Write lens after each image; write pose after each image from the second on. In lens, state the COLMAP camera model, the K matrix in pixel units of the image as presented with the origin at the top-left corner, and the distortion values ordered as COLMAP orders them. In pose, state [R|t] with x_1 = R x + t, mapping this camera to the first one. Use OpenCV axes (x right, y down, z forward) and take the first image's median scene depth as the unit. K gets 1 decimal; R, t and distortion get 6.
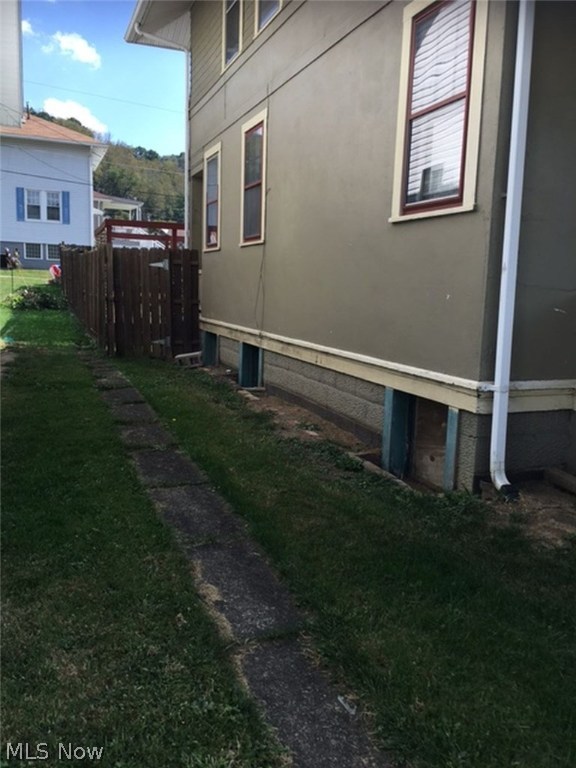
lens RADIAL K [[651.3, 0, 280.9], [0, 651.3, 377.0], [0, 0, 1]] dist [0.047412, -0.007707]
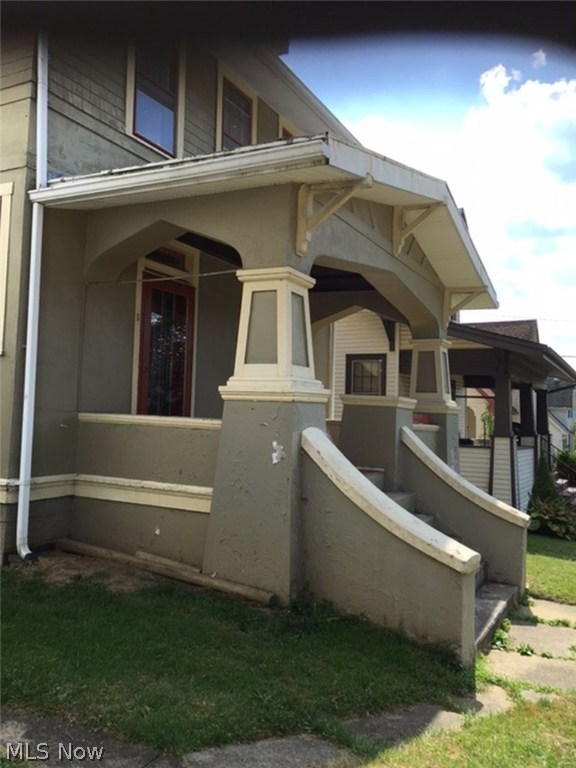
lens RADIAL K [[651.3, 0, 281.1], [0, 651.3, 382.5], [0, 0, 1]] dist [0.047412, -0.007707]
pose [[0.745818, 0.042682, 0.664782, -0.187835], [0.071897, 0.986958, -0.144028, 0.046428], [-0.662259, 0.155214, 0.733022, -0.401562]]
